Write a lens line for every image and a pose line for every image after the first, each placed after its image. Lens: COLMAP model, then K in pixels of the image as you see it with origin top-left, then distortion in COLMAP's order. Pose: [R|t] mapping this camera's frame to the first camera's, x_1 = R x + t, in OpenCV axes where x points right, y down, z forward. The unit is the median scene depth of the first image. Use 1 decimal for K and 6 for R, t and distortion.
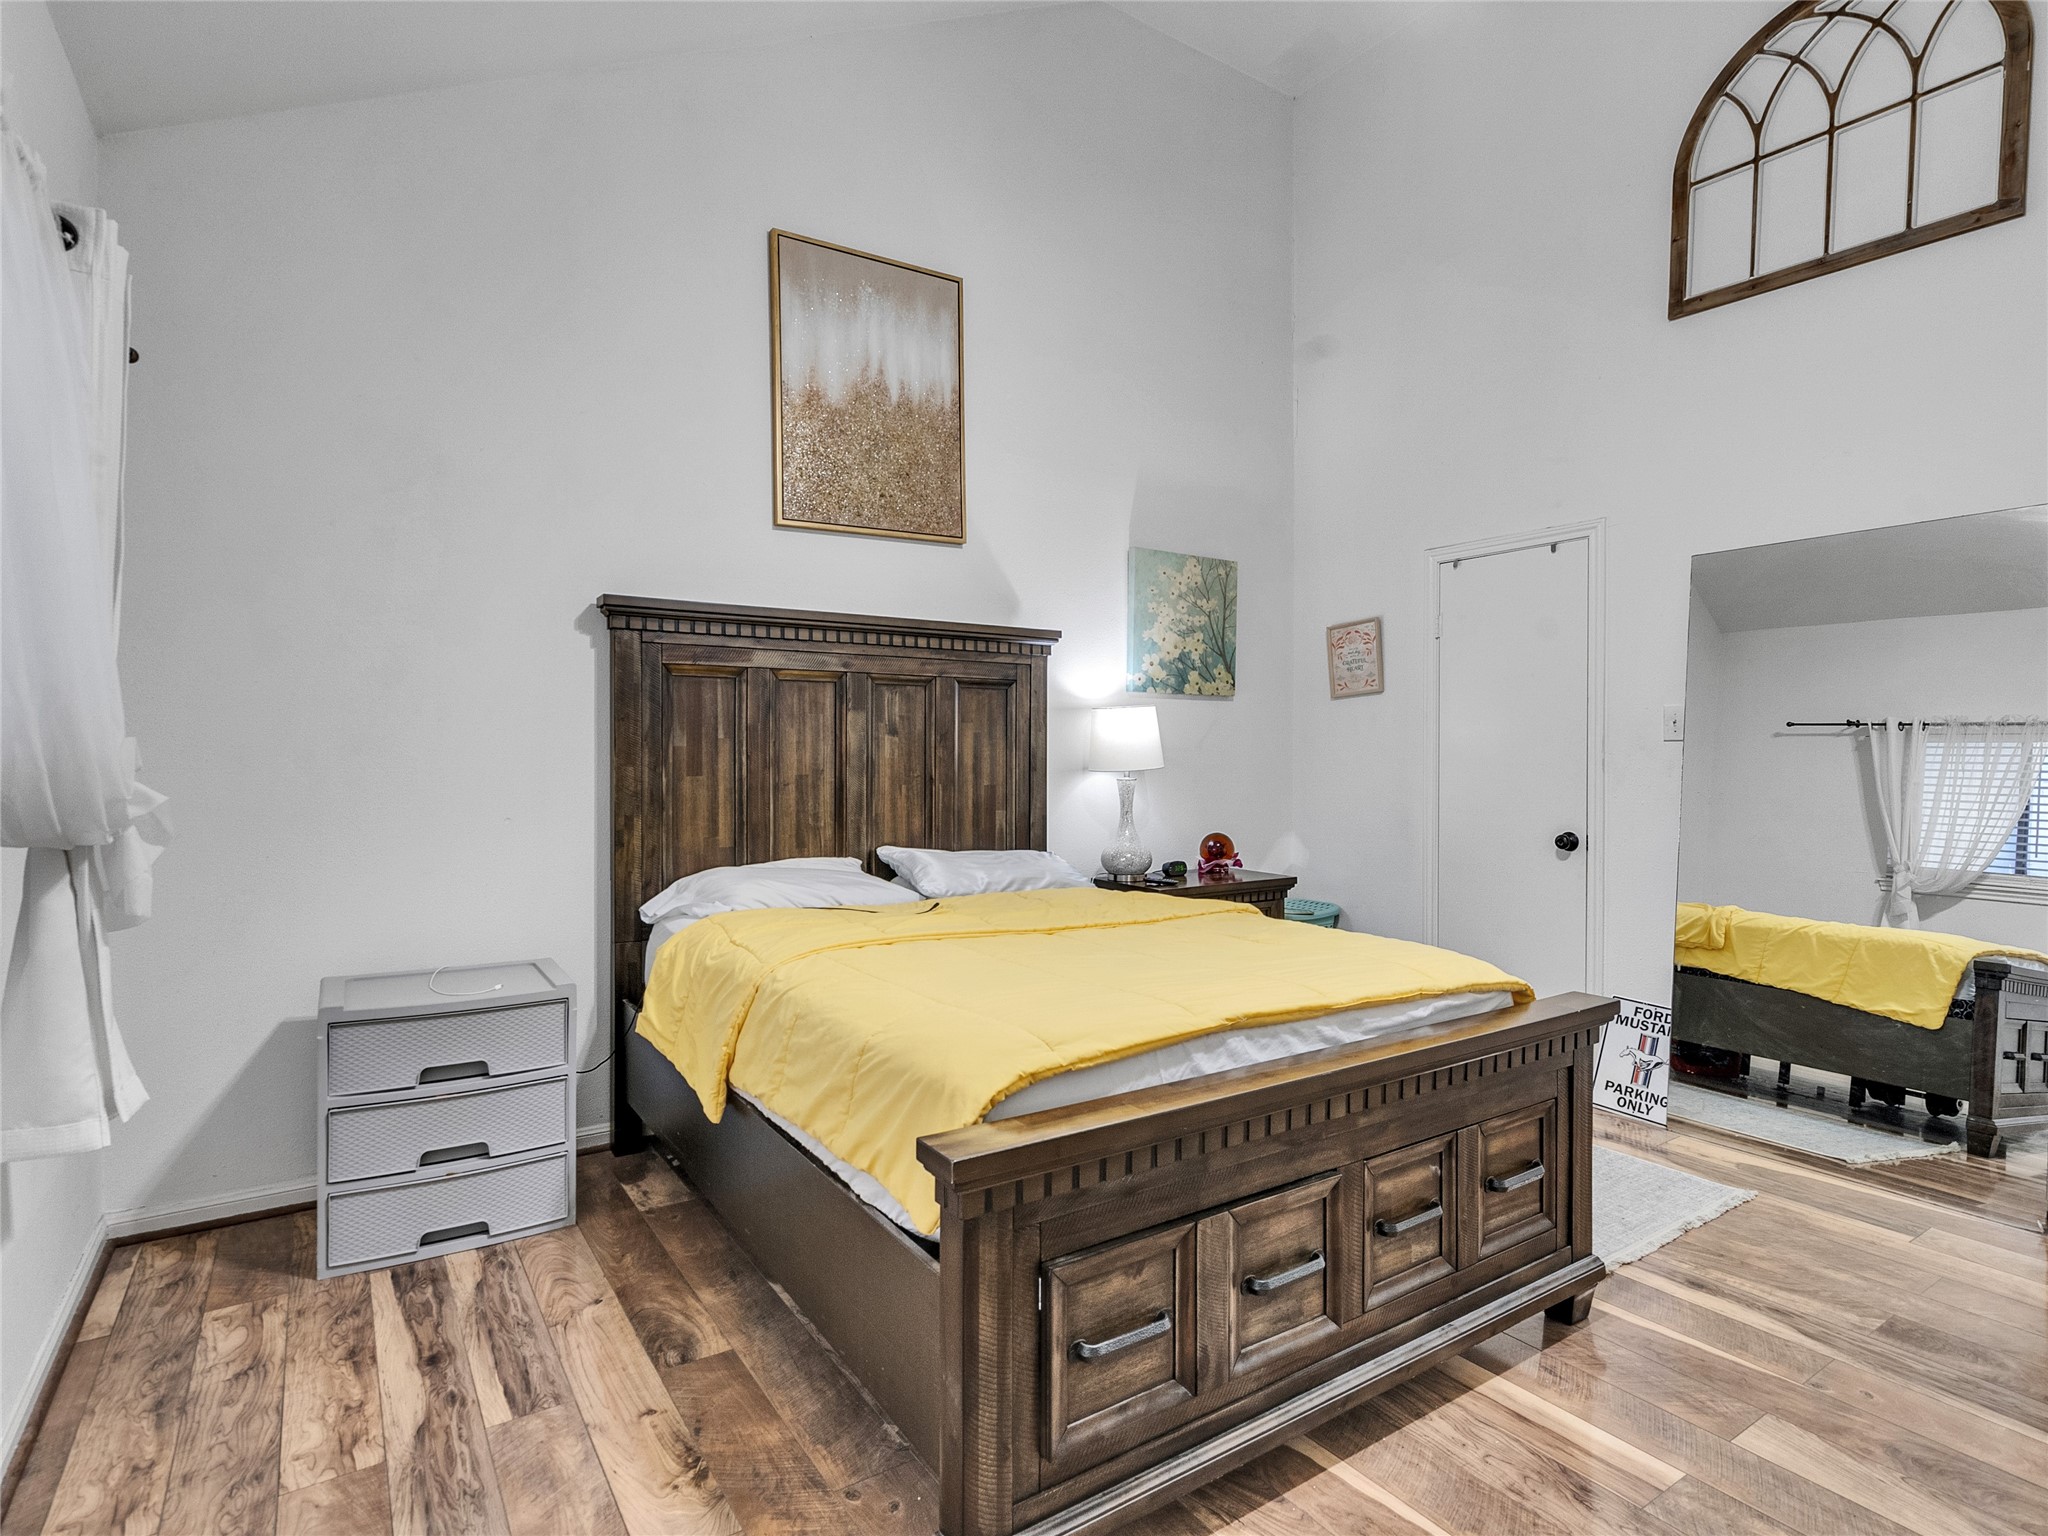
lens RADIAL K [[1048.7, 0, 1000.0], [0, 1048.7, 764.2], [0, 0, 1]] dist [-0.004444, 0.001875]
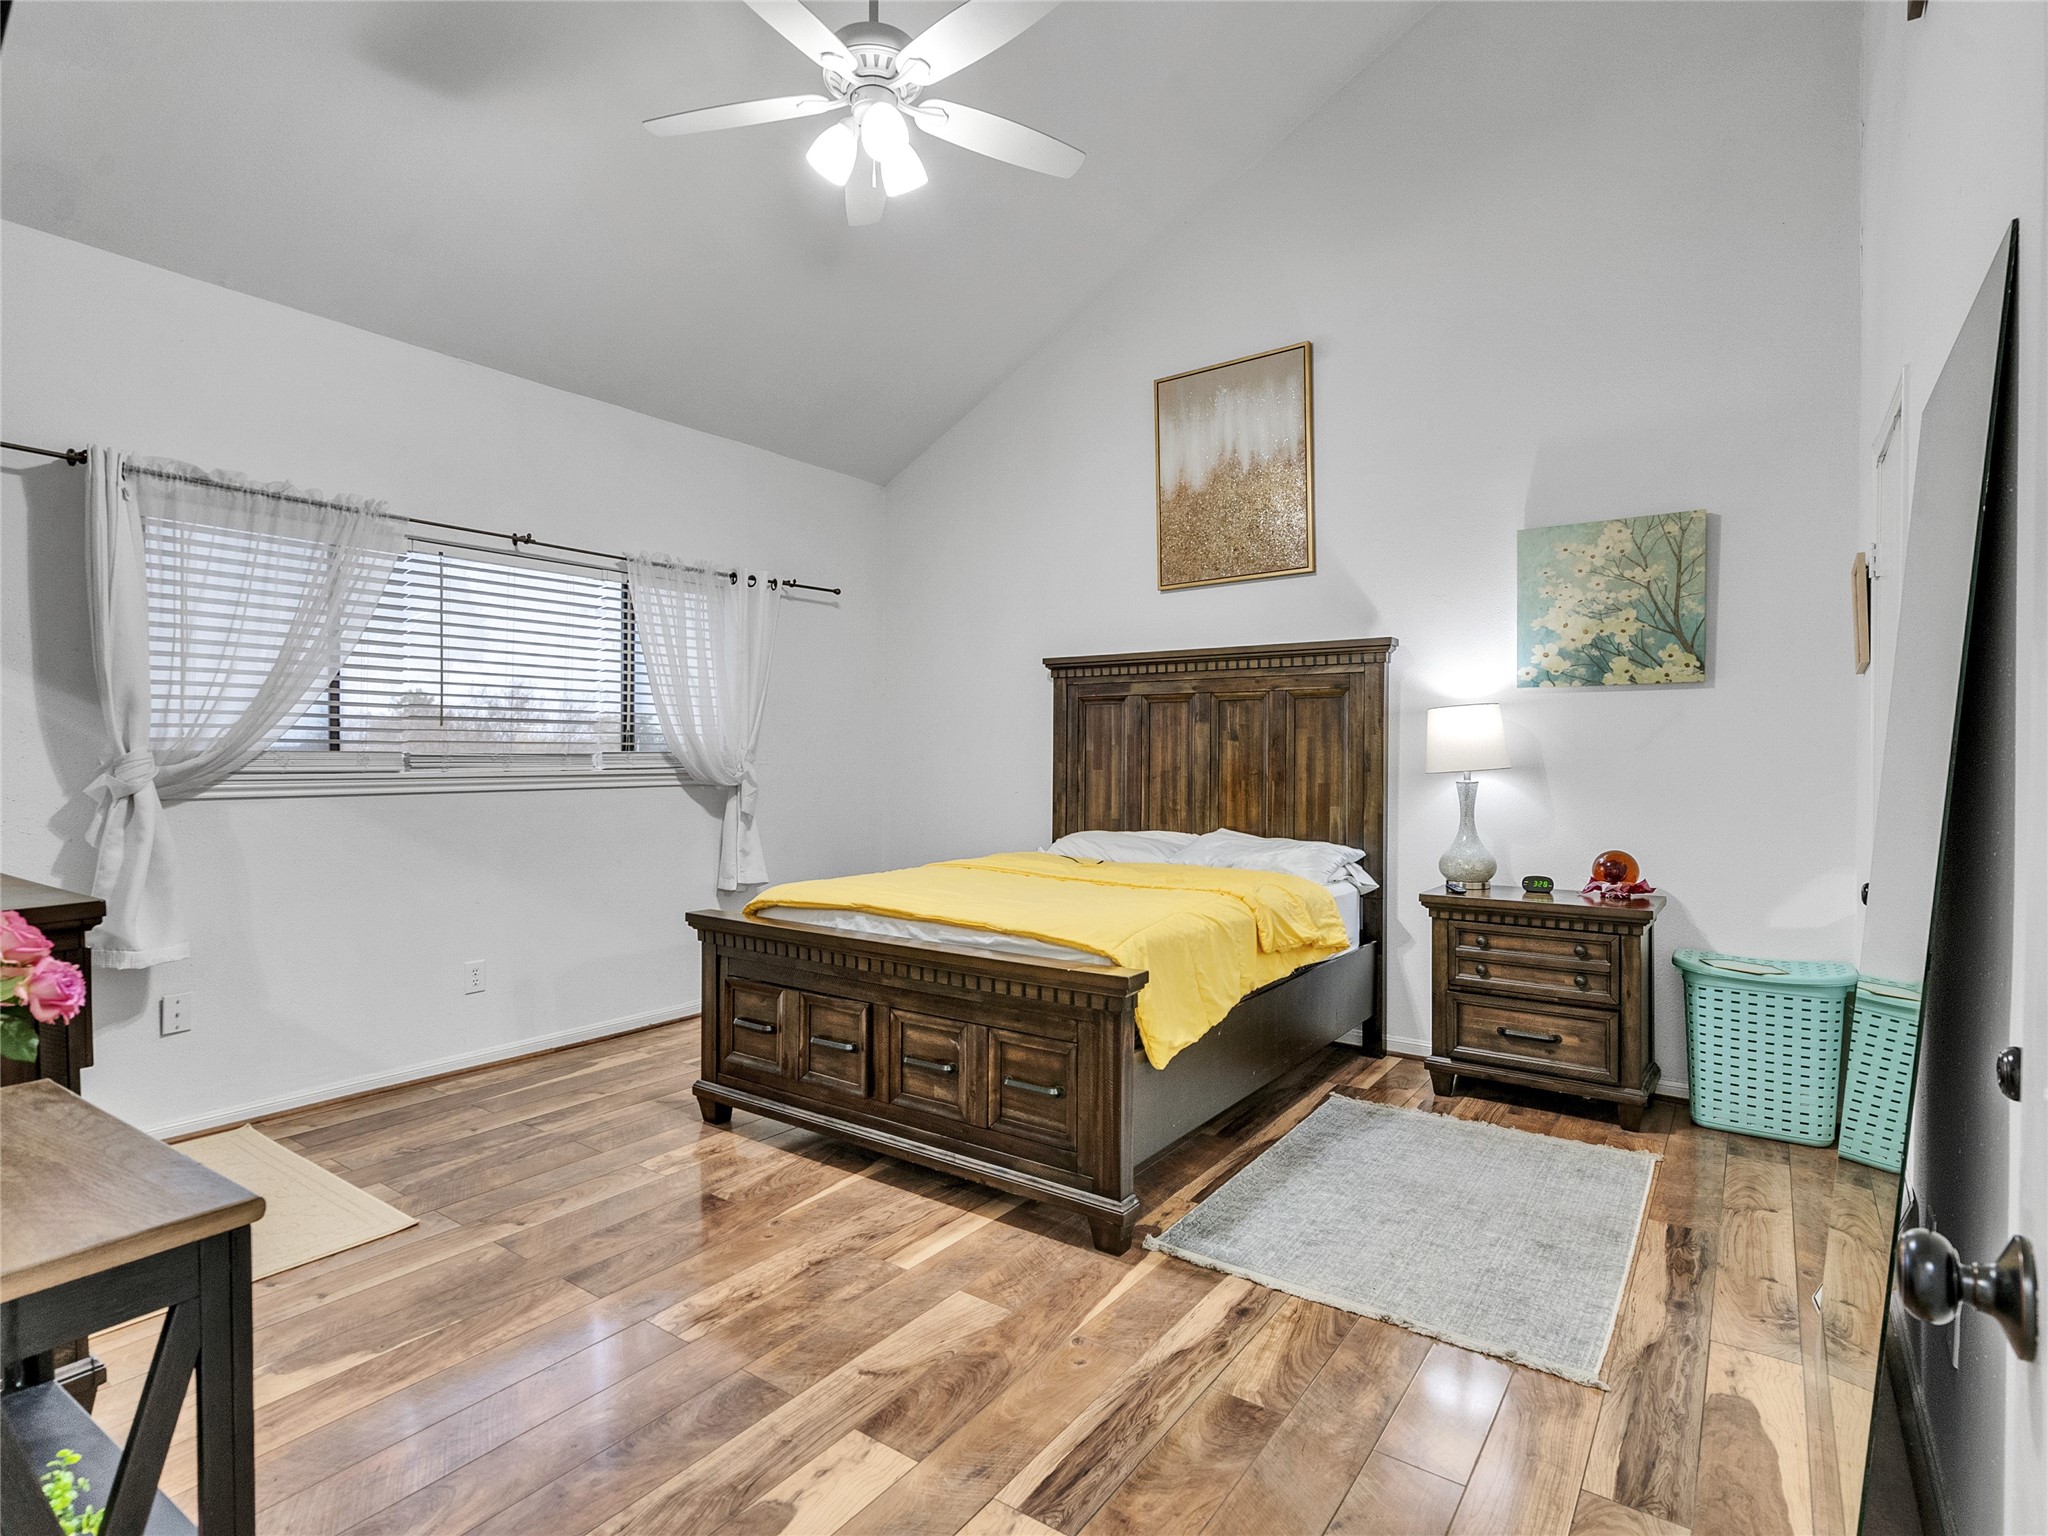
lens RADIAL K [[1048.7, 0, 1000.0], [0, 1048.7, 764.2], [0, 0, 1]] dist [-0.004444, 0.001875]
pose [[0.357279, 0.007035, -0.933971, 0.960631], [-0.011449, 0.999929, 0.003153, -0.000261], [0.933928, 0.009566, 0.357334, 0.293432]]
